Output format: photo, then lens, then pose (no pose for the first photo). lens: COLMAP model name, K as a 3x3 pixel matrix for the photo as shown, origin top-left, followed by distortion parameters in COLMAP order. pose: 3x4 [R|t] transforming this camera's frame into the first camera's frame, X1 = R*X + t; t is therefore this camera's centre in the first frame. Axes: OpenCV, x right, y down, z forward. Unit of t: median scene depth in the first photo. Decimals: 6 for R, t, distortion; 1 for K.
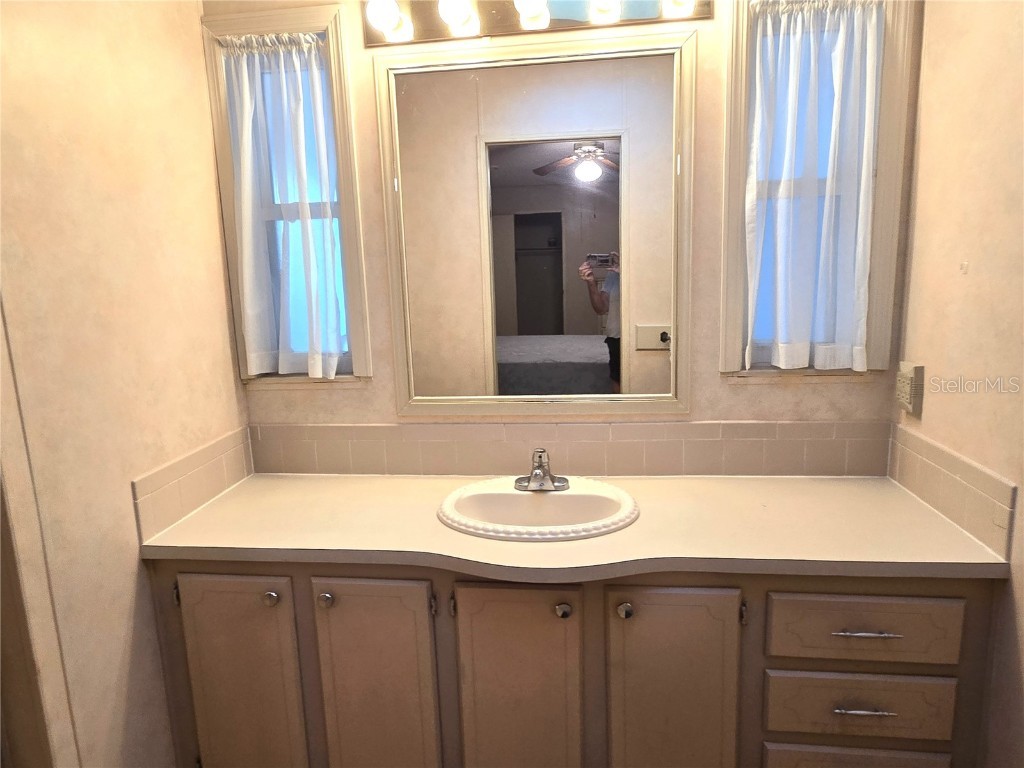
lens RADIAL K [[673.2, 0, 504.7], [0, 673.2, 388.7], [0, 0, 1]] dist [0.003548, 0.000000]
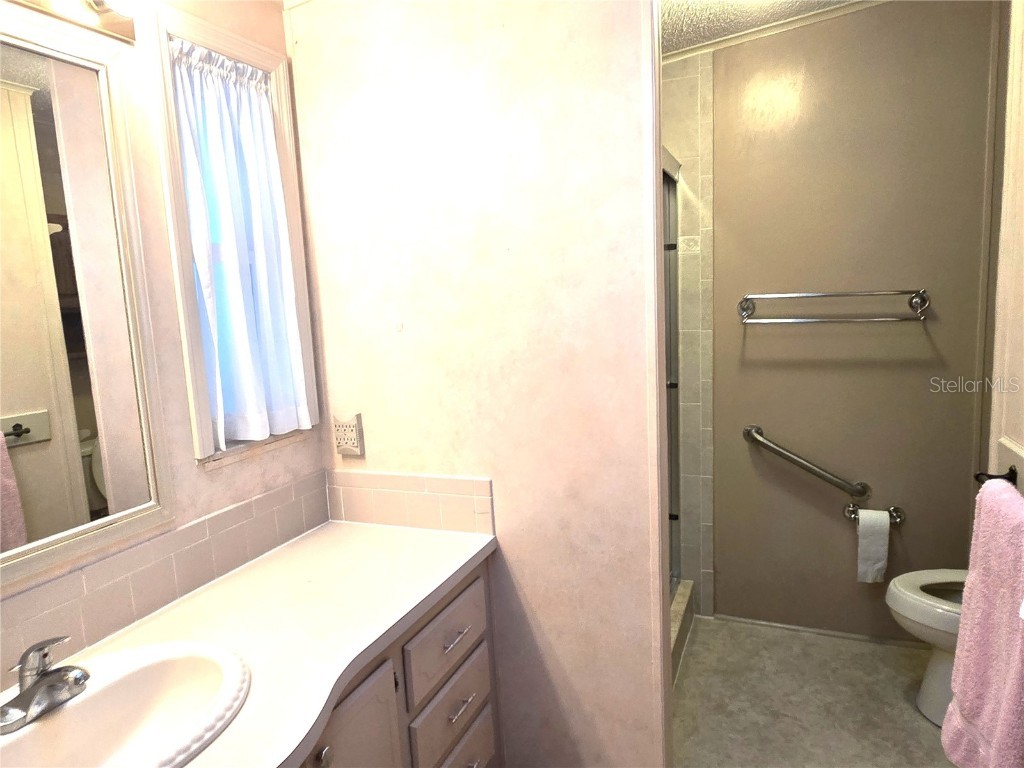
lens RADIAL K [[663.2, 0, 495.4], [0, 663.2, 385.9], [0, 0, 1]] dist [-0.002179, -0.001116]
pose [[0.300020, -0.107438, 0.947864, -0.350878], [0.223623, 0.973871, 0.039604, -0.065211], [-0.927352, 0.200082, 0.316206, 0.377913]]
